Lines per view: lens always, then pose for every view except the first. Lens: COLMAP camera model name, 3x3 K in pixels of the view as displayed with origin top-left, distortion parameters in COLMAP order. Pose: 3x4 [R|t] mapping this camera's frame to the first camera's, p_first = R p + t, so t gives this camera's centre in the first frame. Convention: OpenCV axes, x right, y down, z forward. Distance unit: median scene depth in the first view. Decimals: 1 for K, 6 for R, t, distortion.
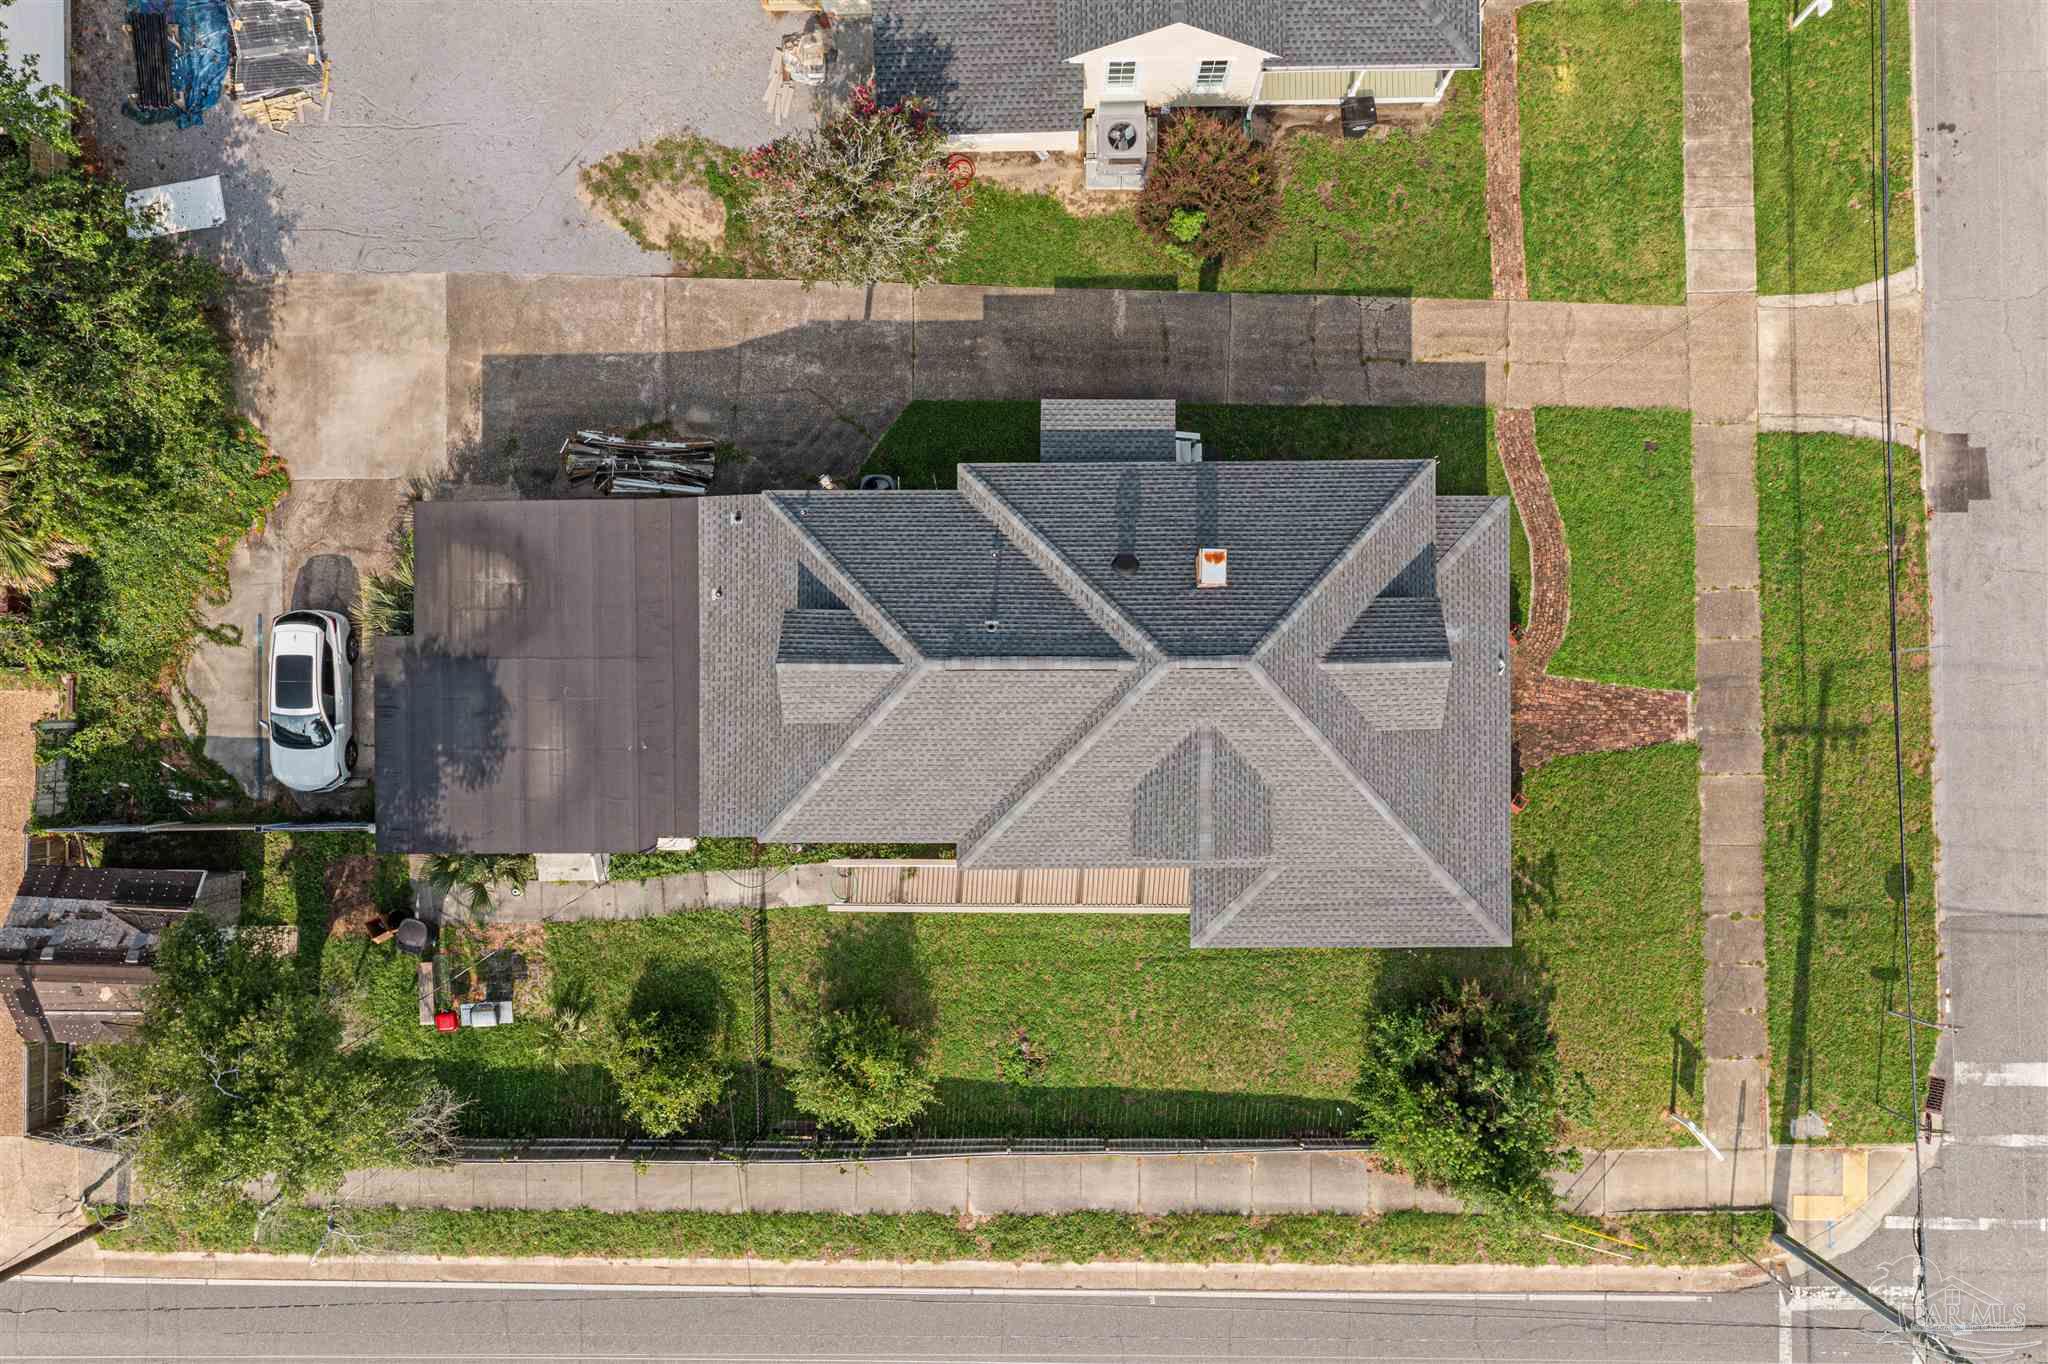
lens RADIAL K [[1664.5, 0, 1051.8], [0, 1664.5, 684.5], [0, 0, 1]] dist [0.004430, 0.004513]
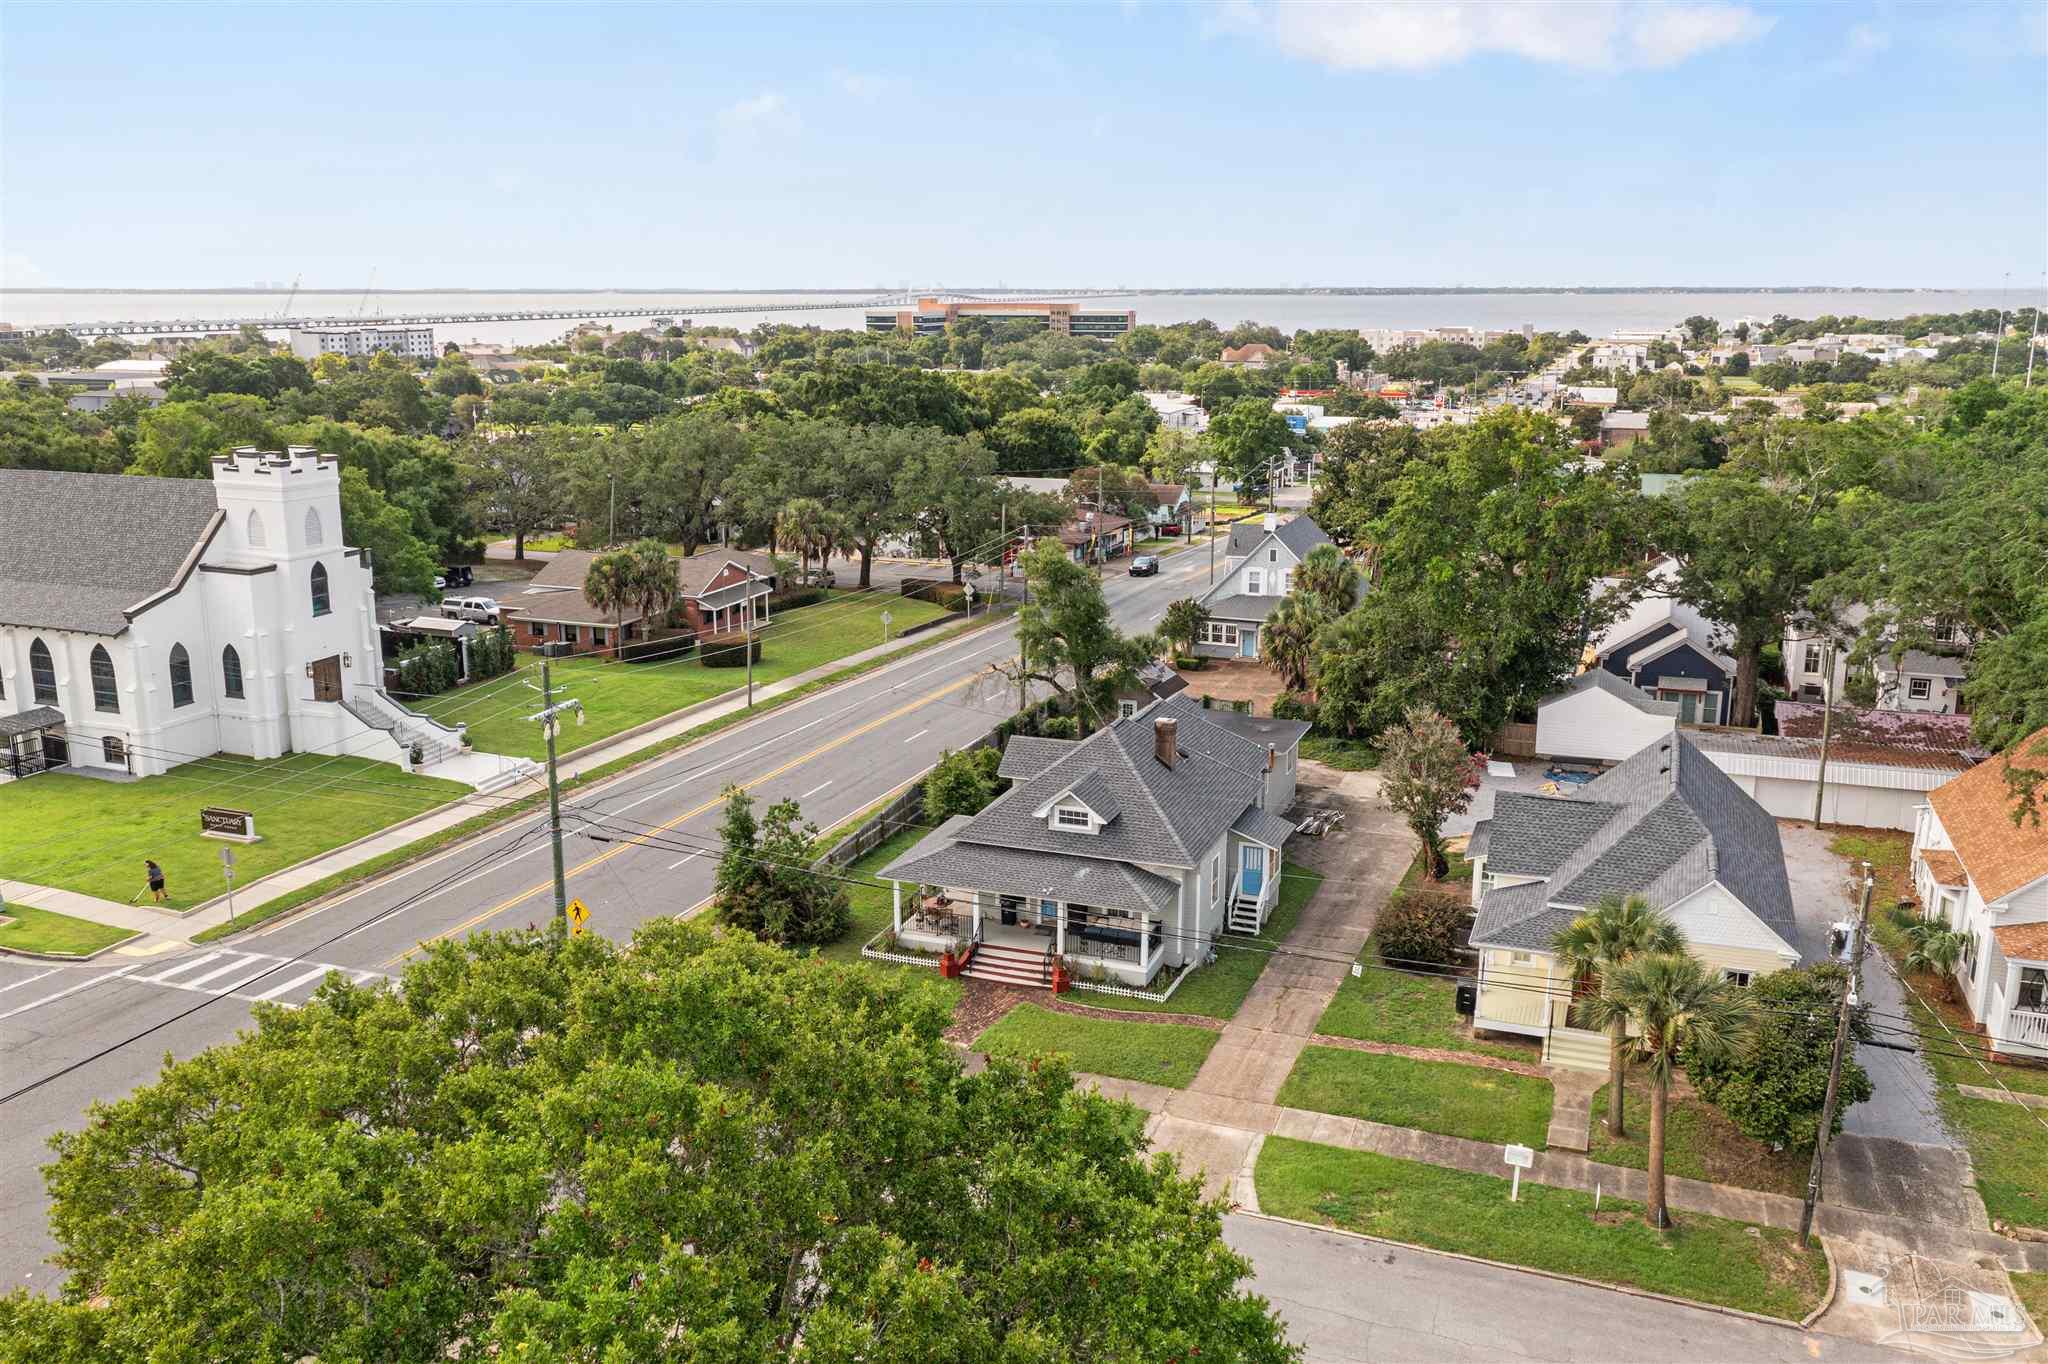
lens RADIAL K [[1674.8, 0, 1020.2], [0, 1674.8, 682.8], [0, 0, 1]] dist [-0.004528, 0.000452]
pose [[-0.366467, 0.217129, -0.904741, 1.452168], [-0.930381, -0.075452, 0.358745, -0.463882], [0.009630, 0.973222, 0.229663, 0.441270]]
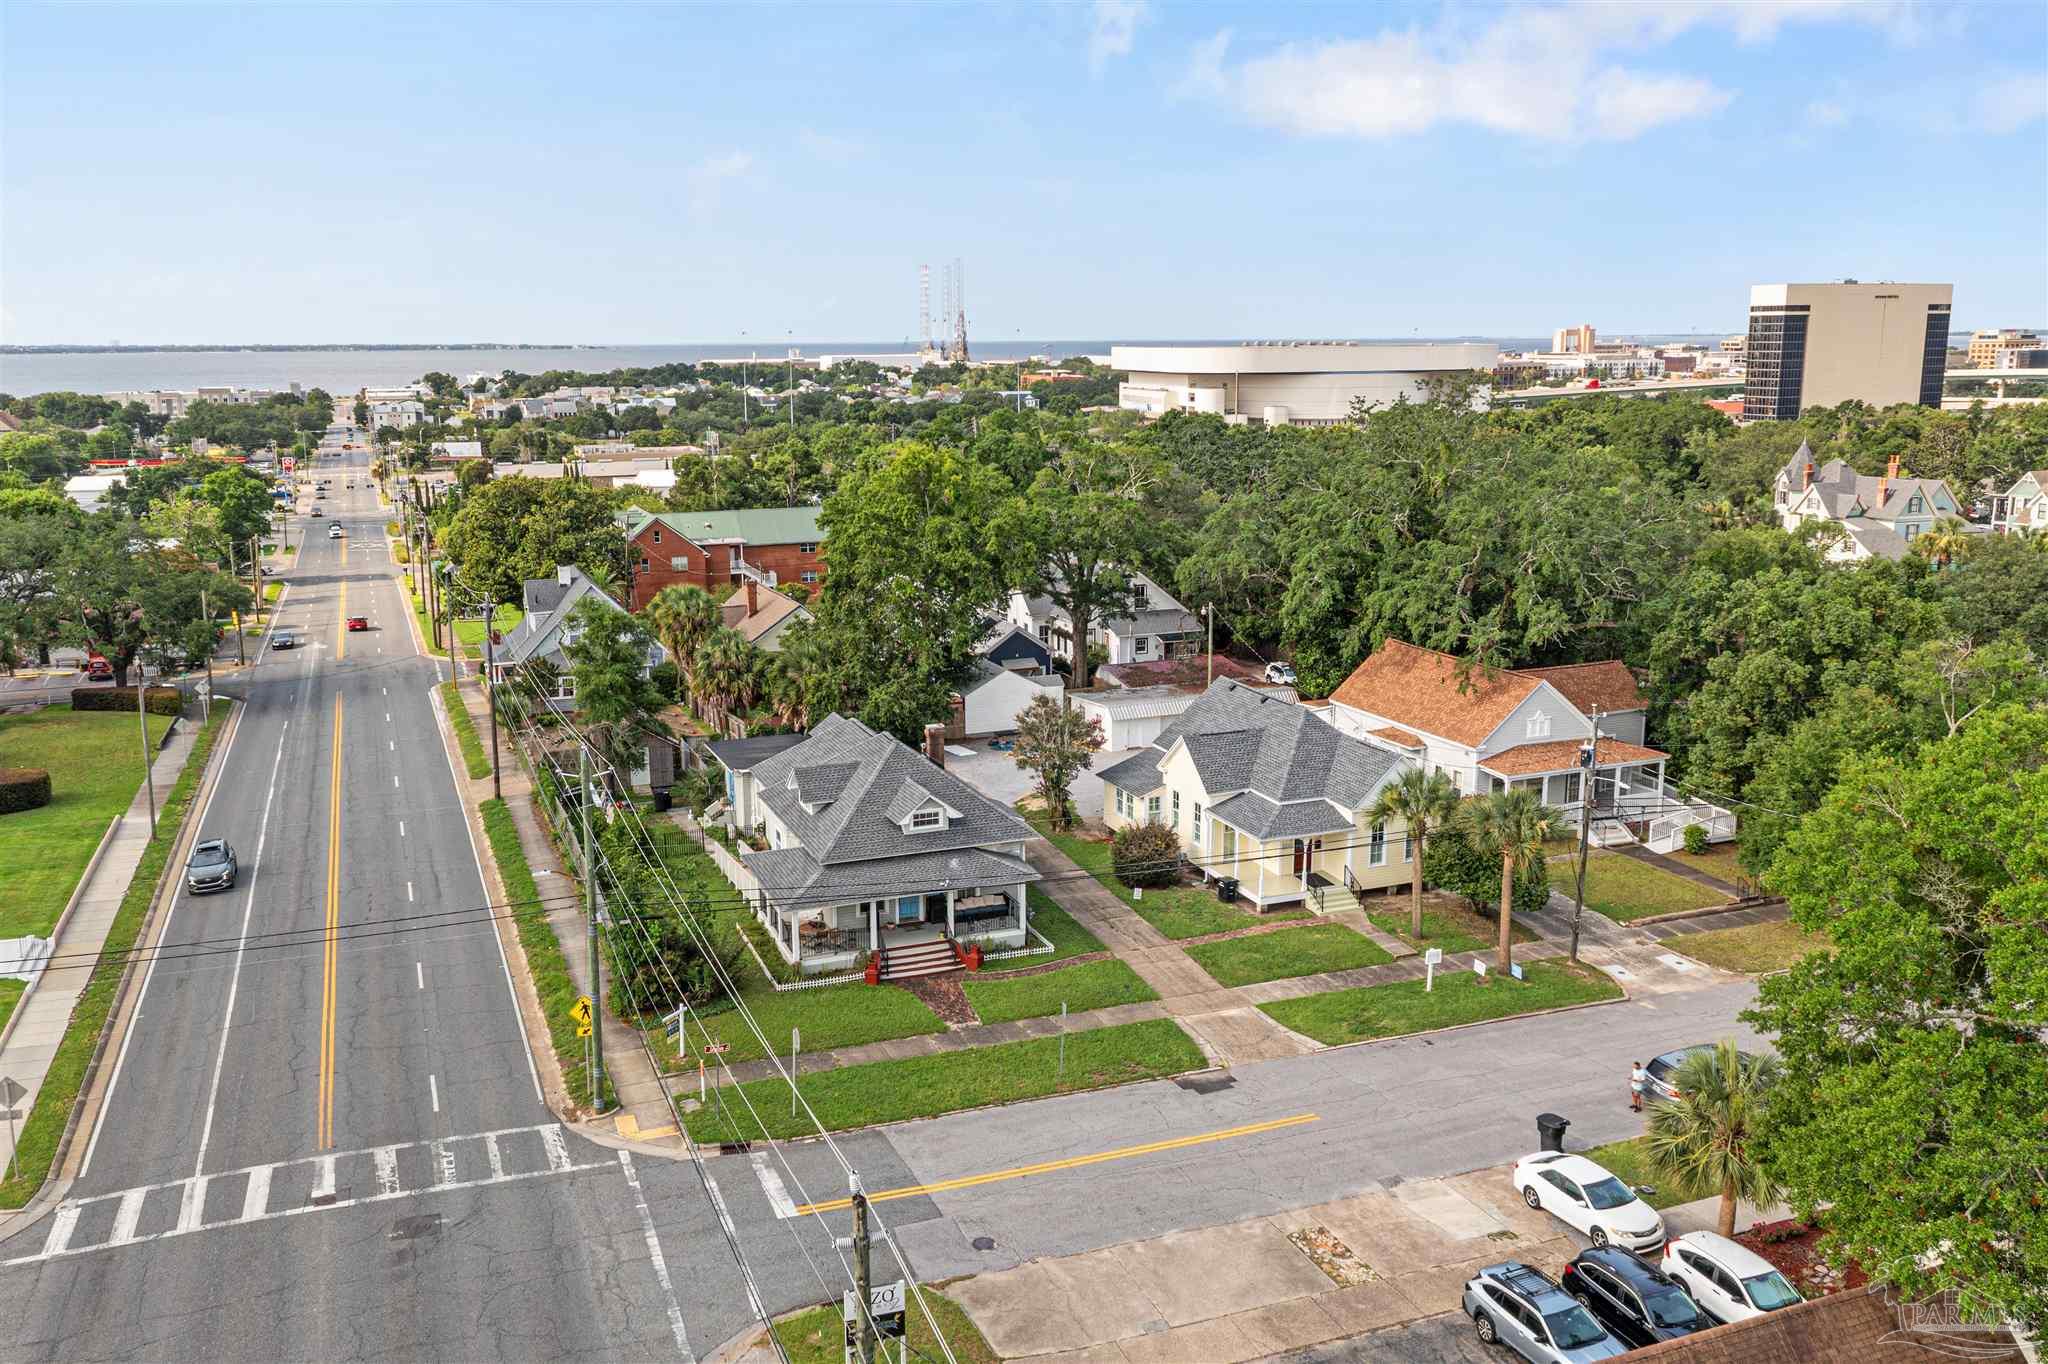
lens RADIAL K [[1674.8, 0, 1020.2], [0, 1674.8, 682.8], [0, 0, 1]] dist [-0.004528, 0.000452]
pose [[0.361727, 0.187737, -0.913186, 1.632539], [-0.932235, 0.082855, -0.352239, 0.448662], [0.009534, 0.978718, 0.204986, 0.427616]]
